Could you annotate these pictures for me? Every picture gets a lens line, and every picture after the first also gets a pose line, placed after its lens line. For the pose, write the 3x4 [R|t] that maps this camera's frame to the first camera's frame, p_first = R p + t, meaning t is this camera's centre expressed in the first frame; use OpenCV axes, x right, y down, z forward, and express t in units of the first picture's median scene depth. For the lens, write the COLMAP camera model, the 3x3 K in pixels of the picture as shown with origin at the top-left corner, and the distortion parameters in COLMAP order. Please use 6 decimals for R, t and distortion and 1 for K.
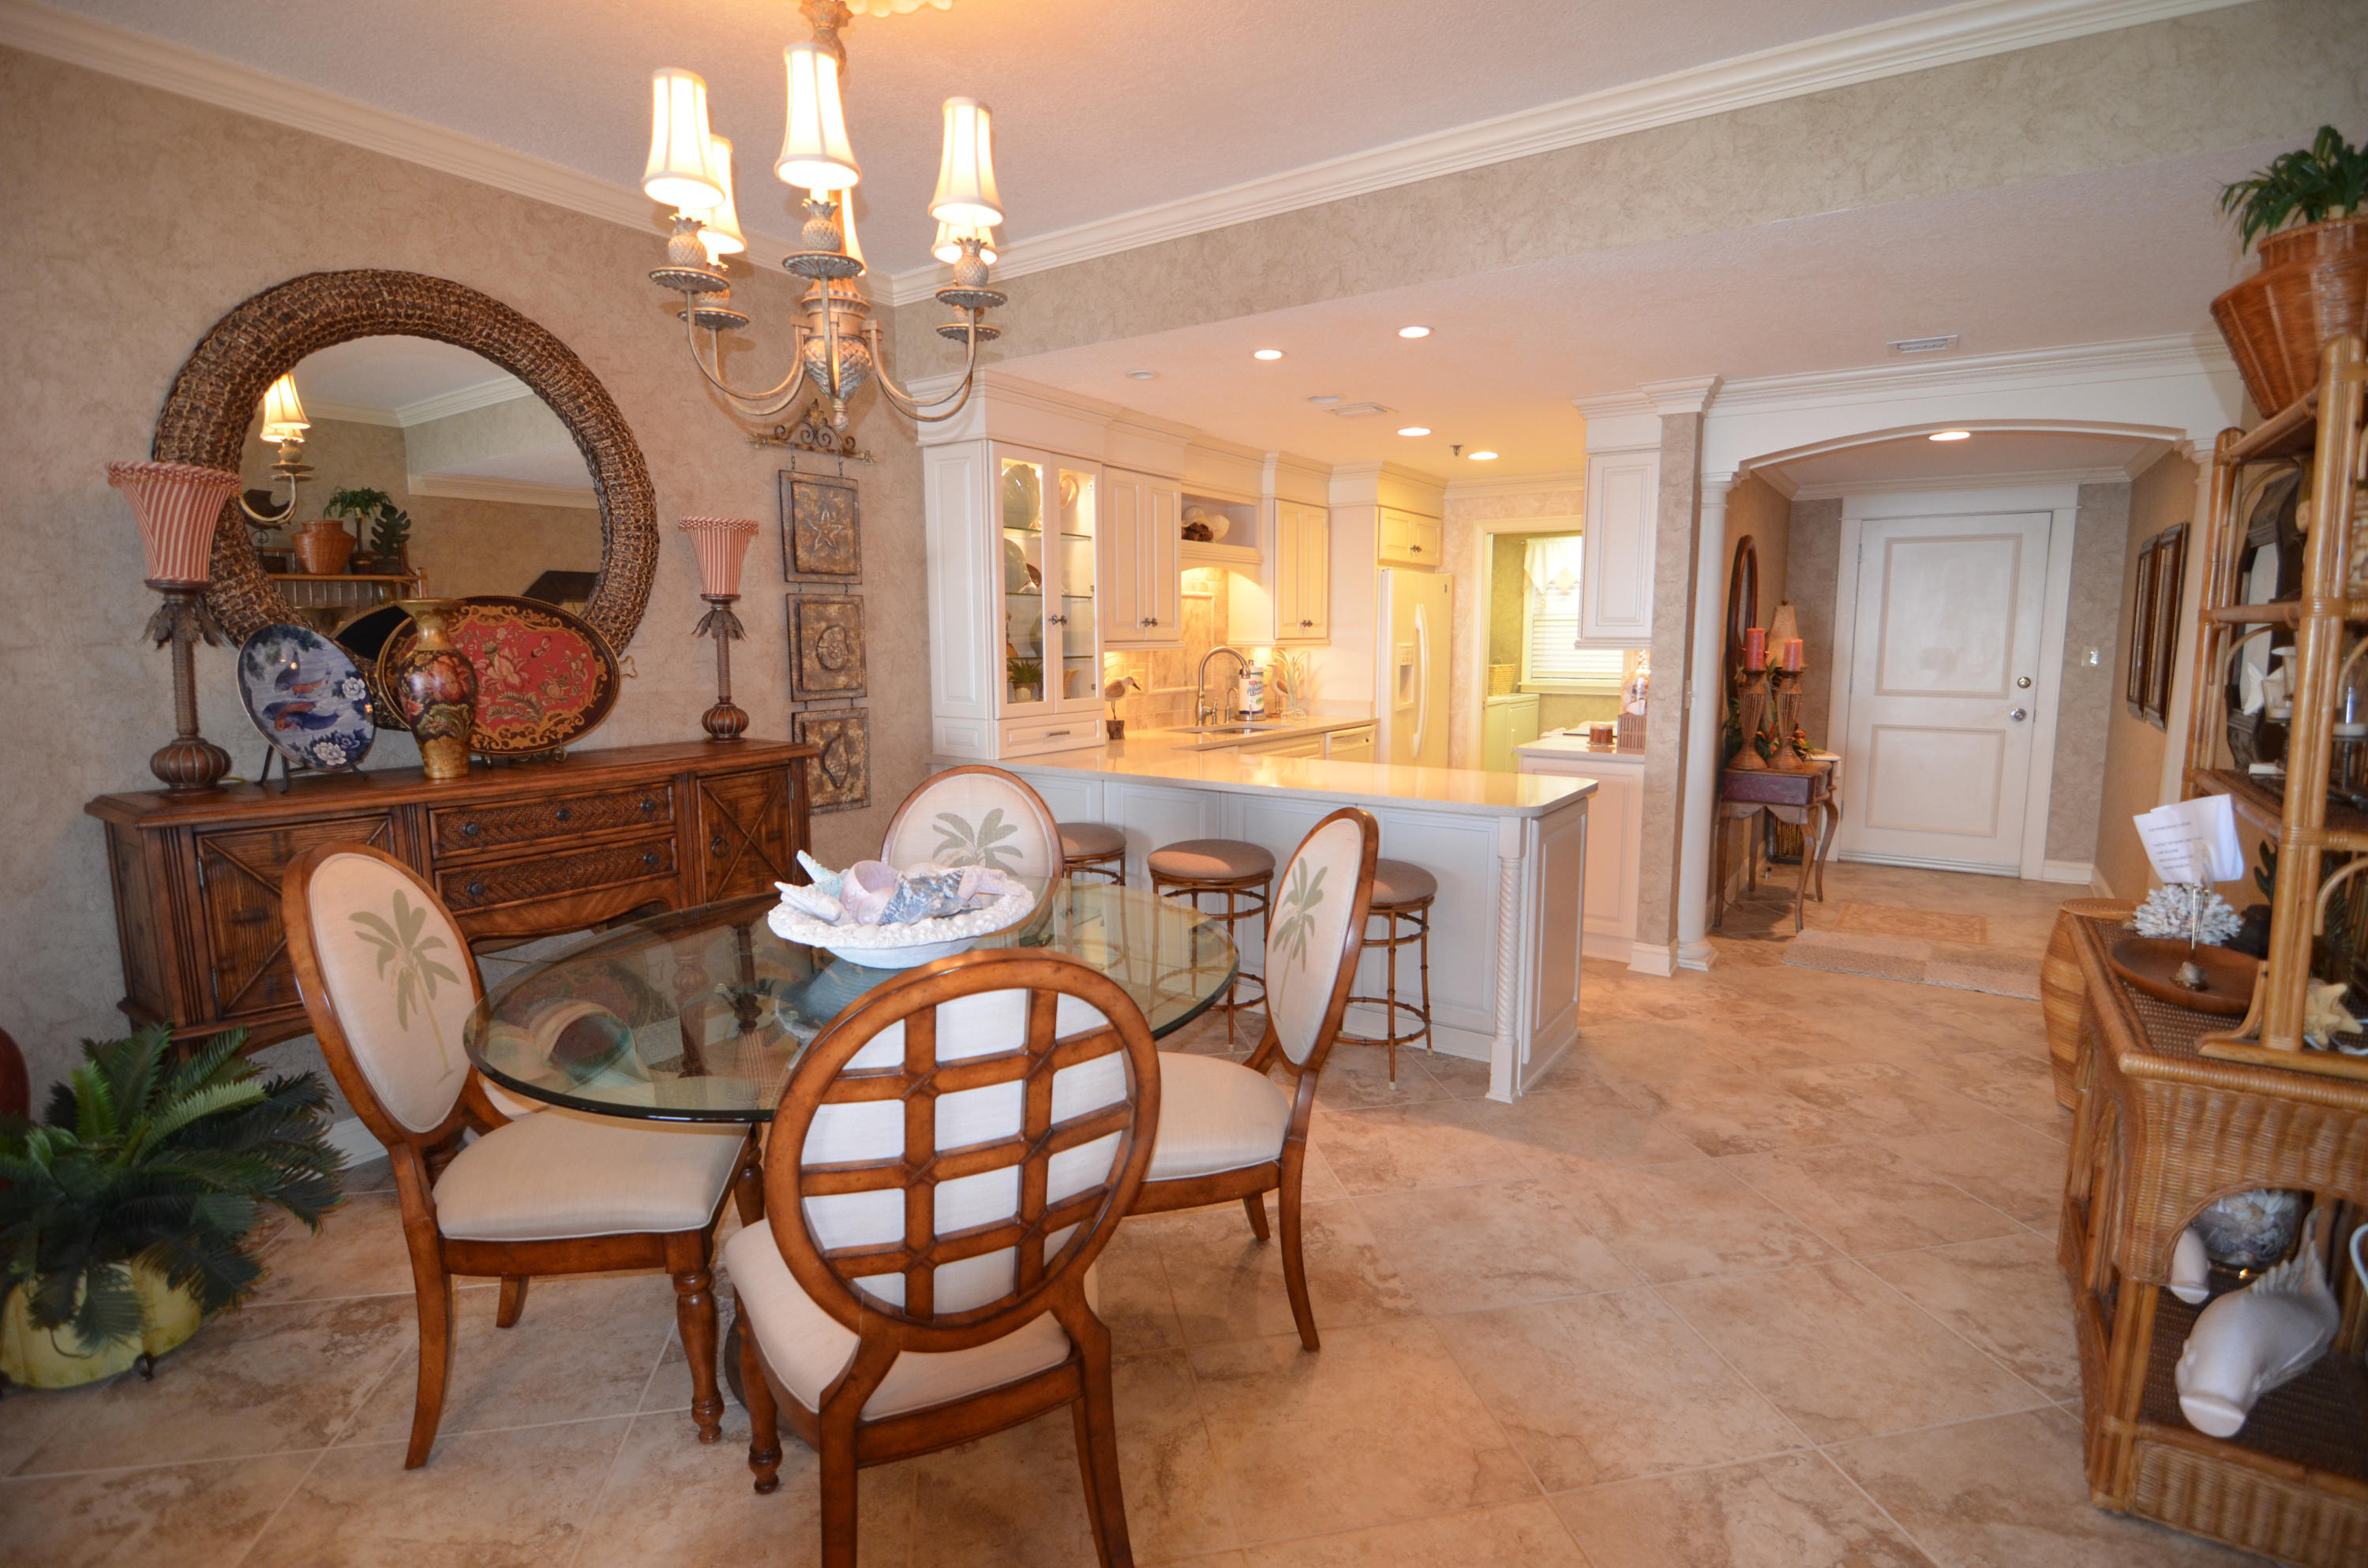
lens RADIAL K [[1134.8, 0, 1184.0], [0, 1134.8, 784.0], [0, 0, 1]] dist [-0.019631, -0.001862]
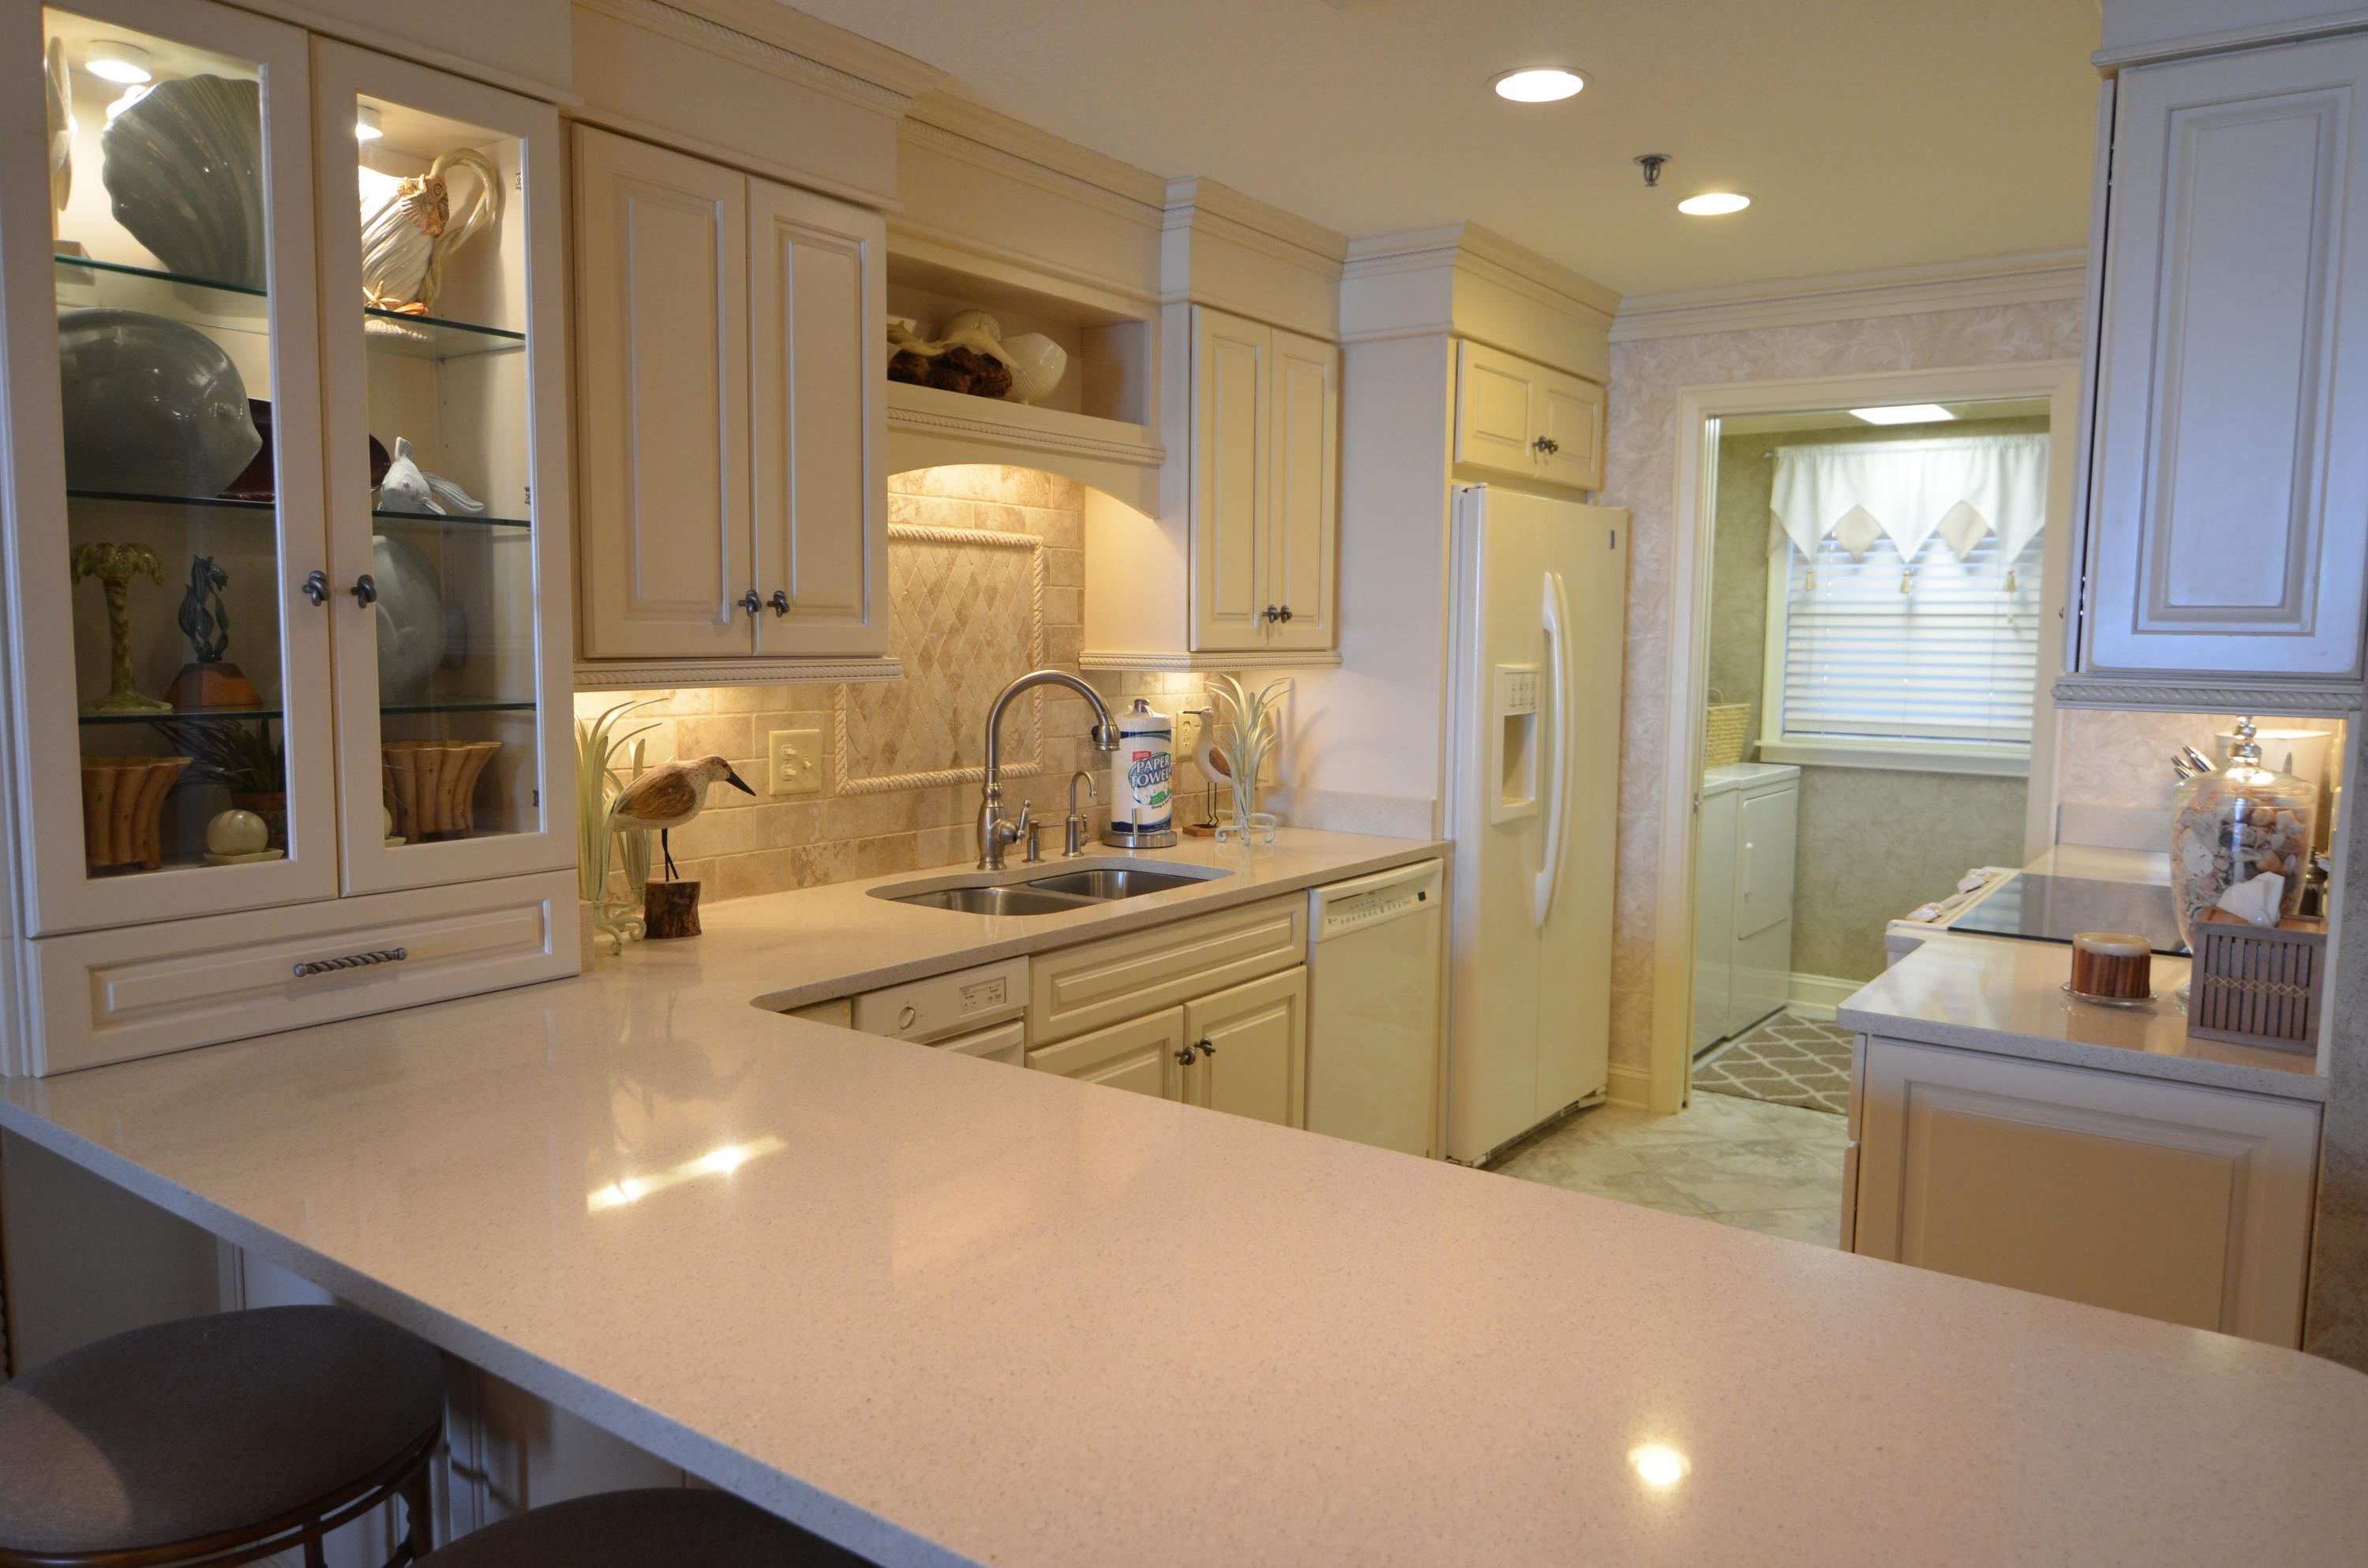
lens RADIAL K [[1564.8, 0, 1196.7], [0, 1564.8, 790.0], [0, 0, 1]] dist [-0.018324, 0.001477]
pose [[0.999629, 0.015759, -0.022211, 0.093009], [-0.016379, 0.999473, -0.028040, -0.061201], [0.021757, 0.028393, 0.999360, 0.432812]]
